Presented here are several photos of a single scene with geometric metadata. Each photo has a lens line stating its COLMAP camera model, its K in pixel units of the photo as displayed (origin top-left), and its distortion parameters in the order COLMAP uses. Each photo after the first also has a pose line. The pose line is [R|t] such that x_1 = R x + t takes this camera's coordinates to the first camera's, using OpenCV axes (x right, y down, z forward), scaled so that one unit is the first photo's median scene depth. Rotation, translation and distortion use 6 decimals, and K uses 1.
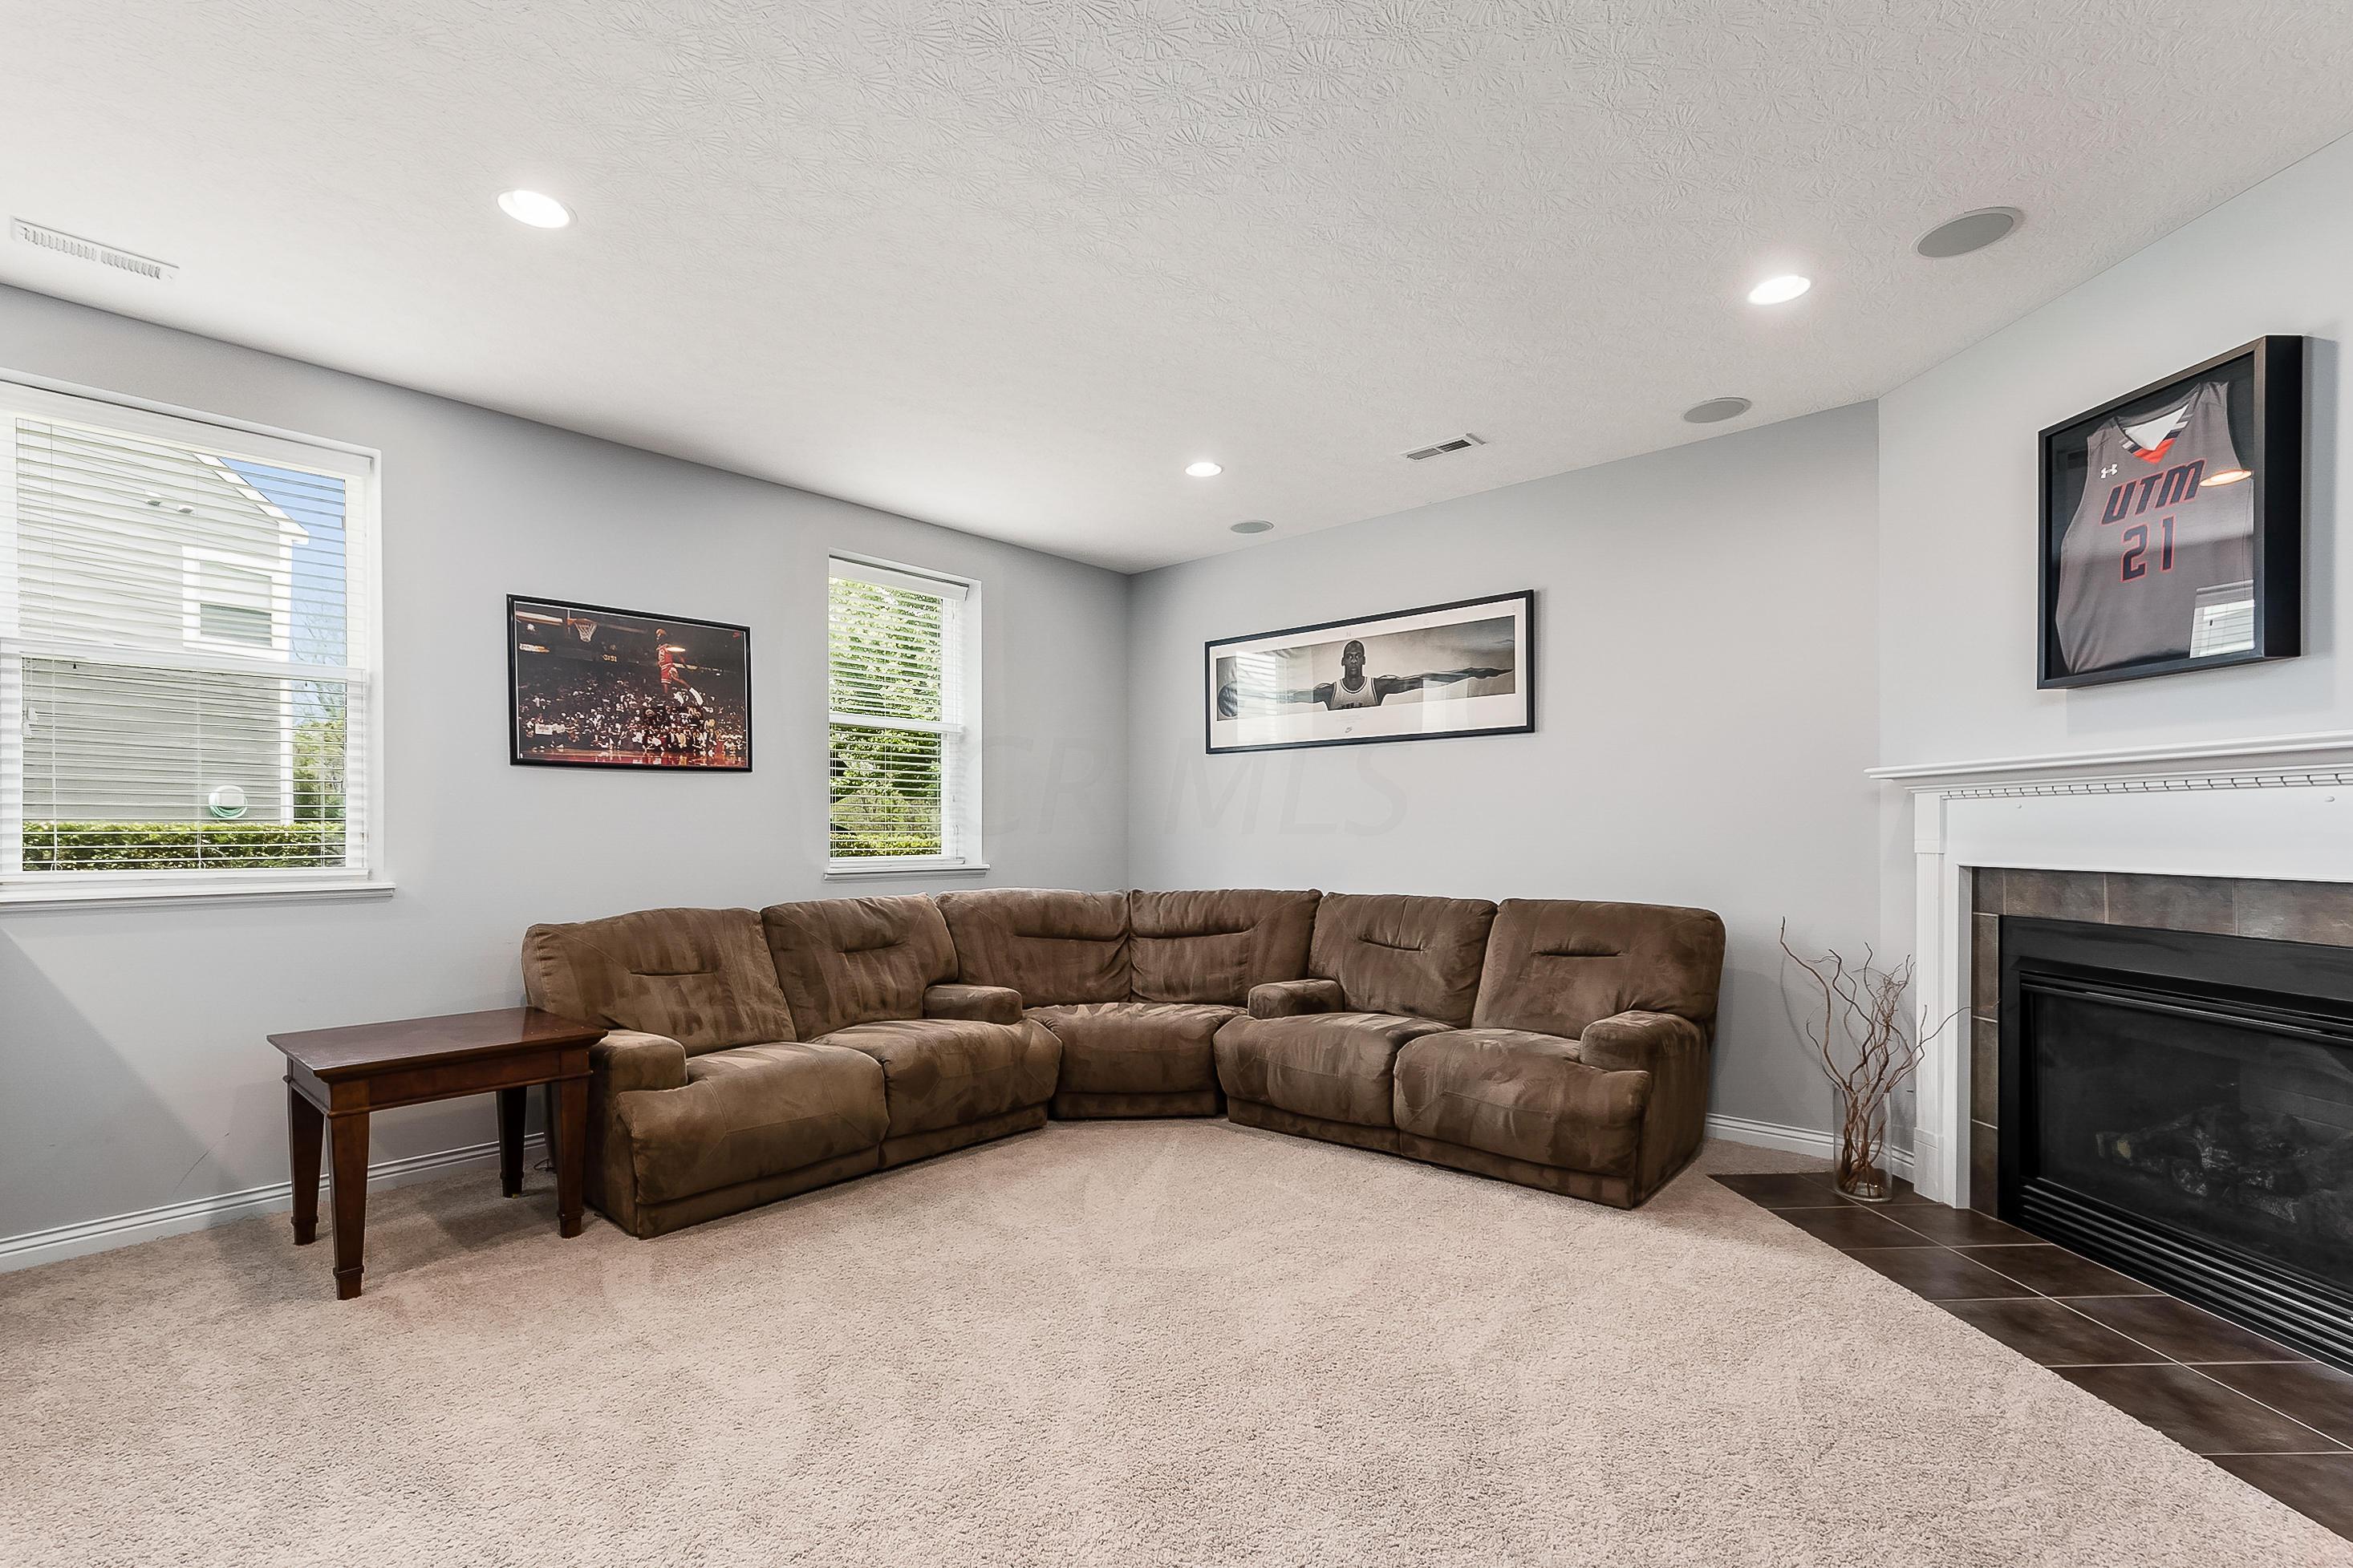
lens RADIAL K [[1013.8, 0, 1162.9], [0, 1013.8, 848.6], [0, 0, 1]] dist [-0.007472, -0.001357]
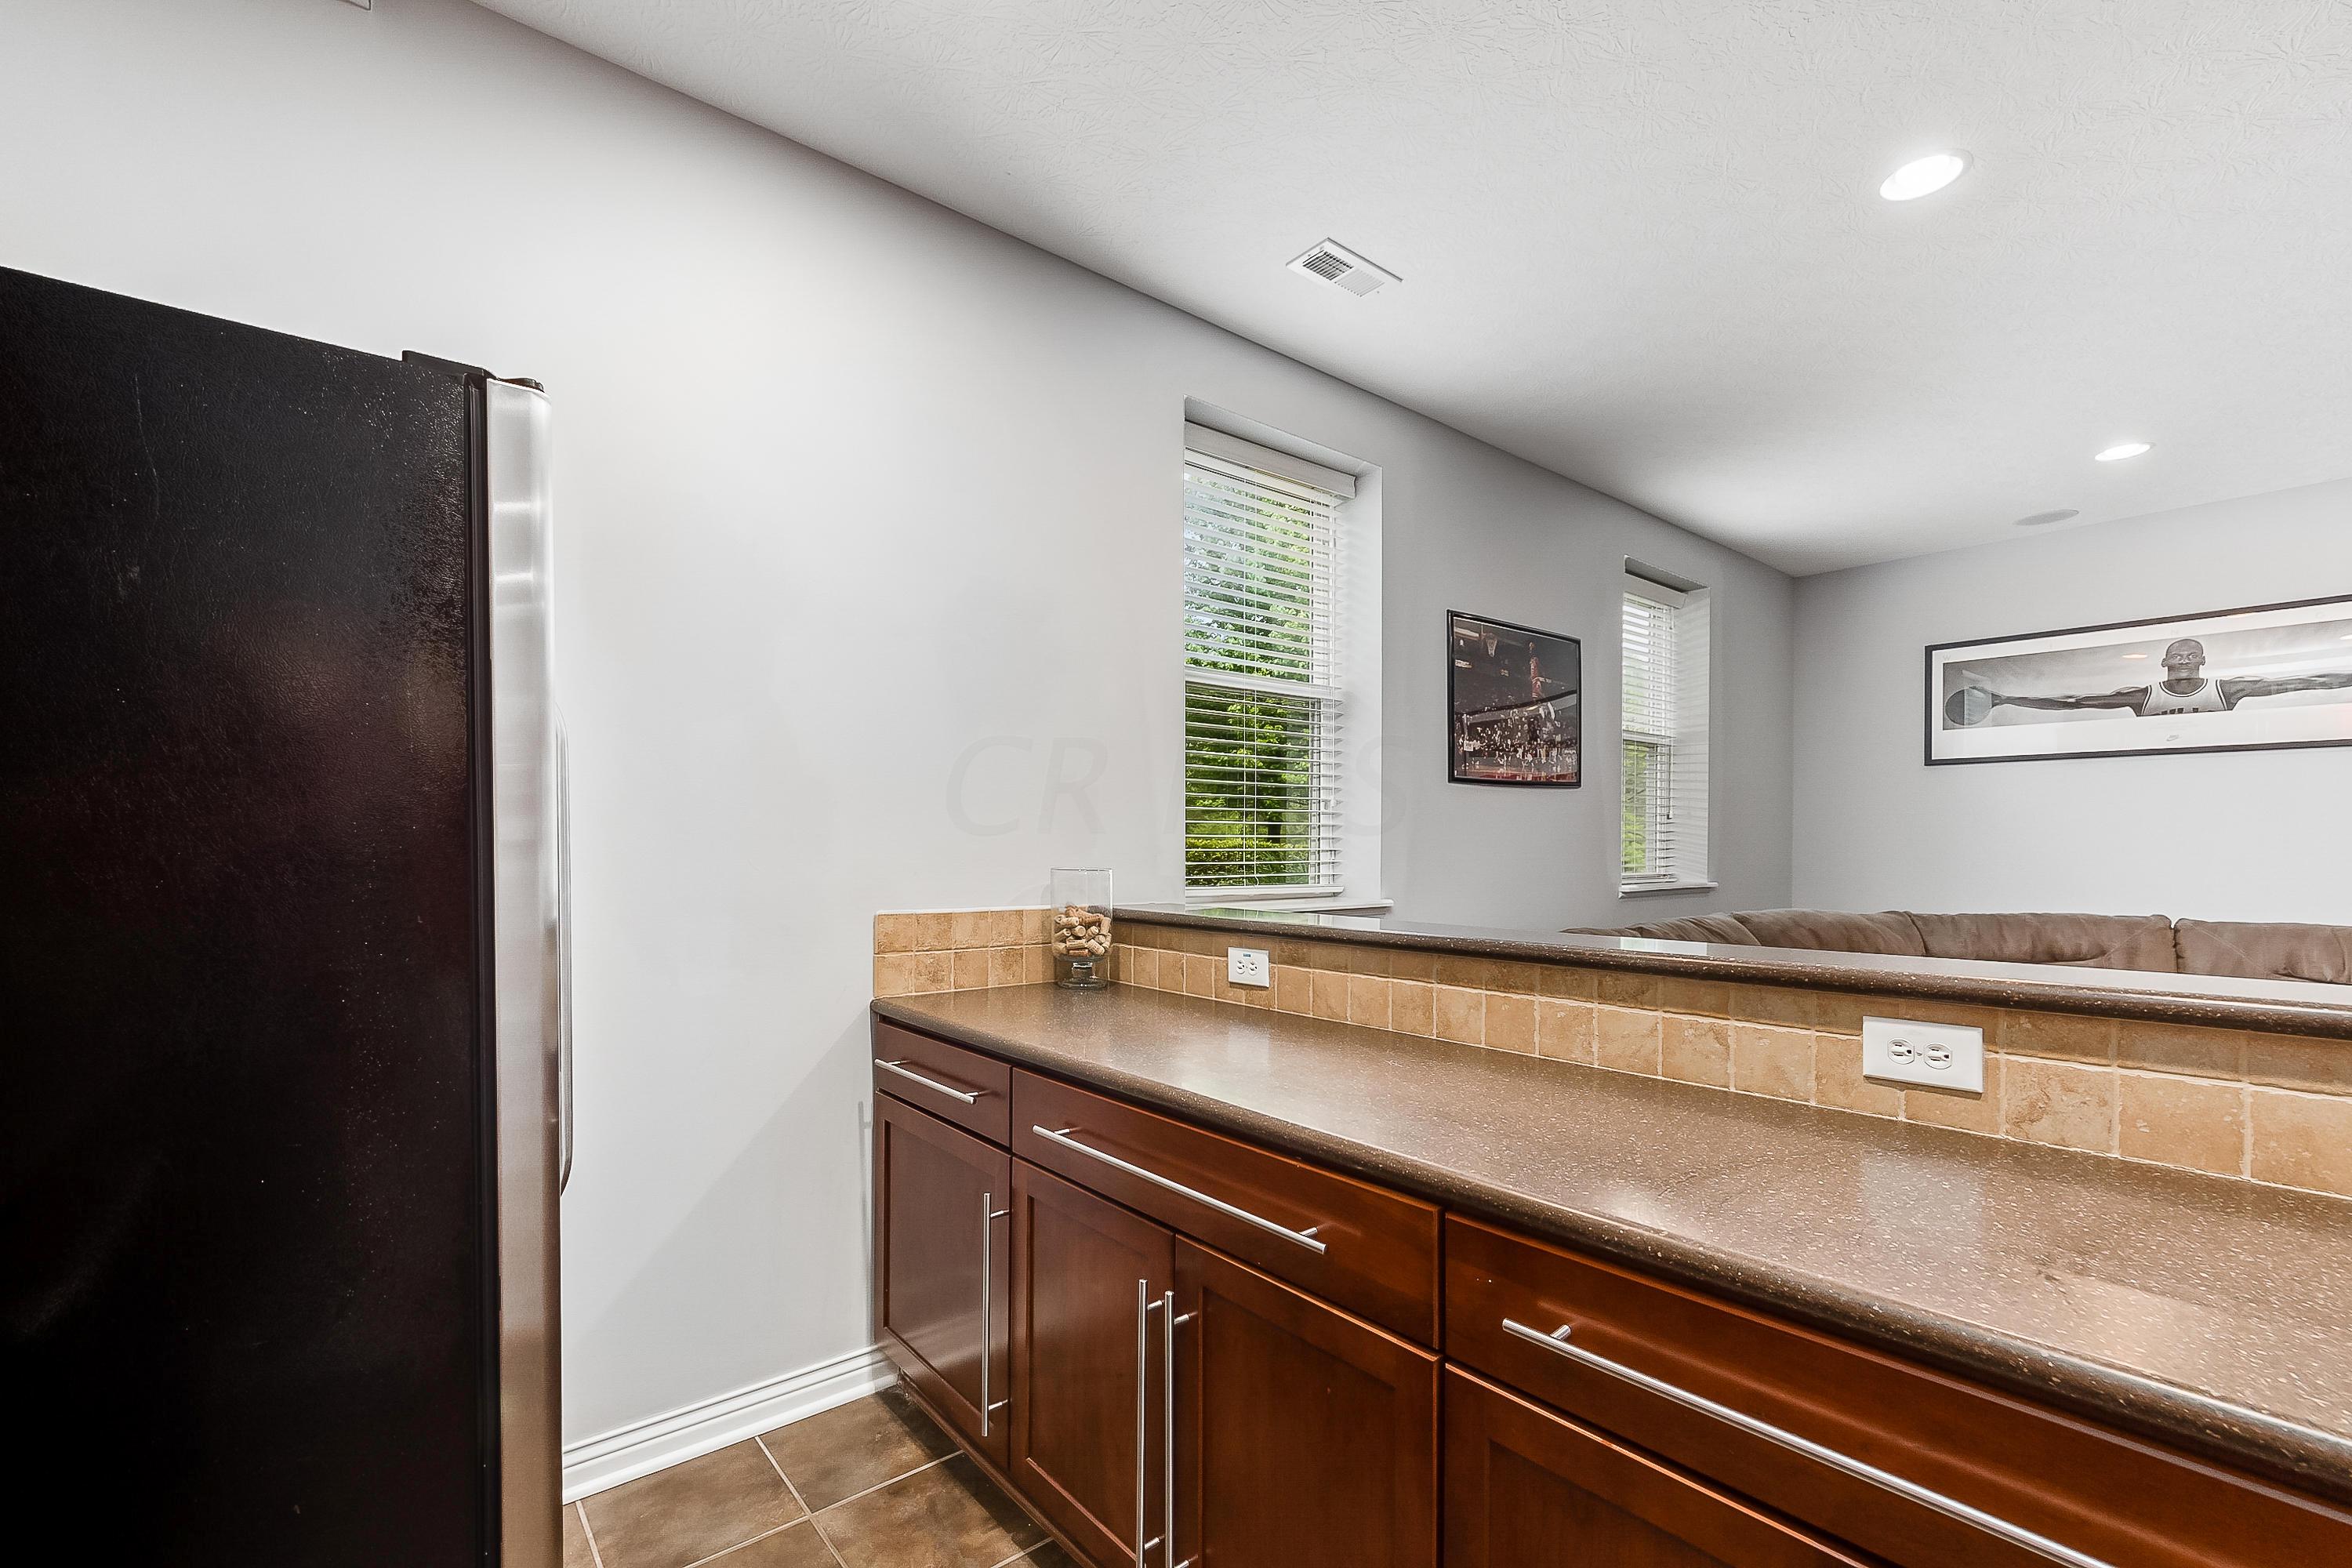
lens RADIAL K [[1013.5, 0, 1184.1], [0, 1013.5, 860.0], [0, 0, 1]] dist [-0.007472, -0.001357]
pose [[0.990025, 0.004542, -0.140818, -0.669695], [-0.004650, 0.999989, -0.000436, -0.004386], [0.140814, 0.001086, 0.990035, -0.016708]]
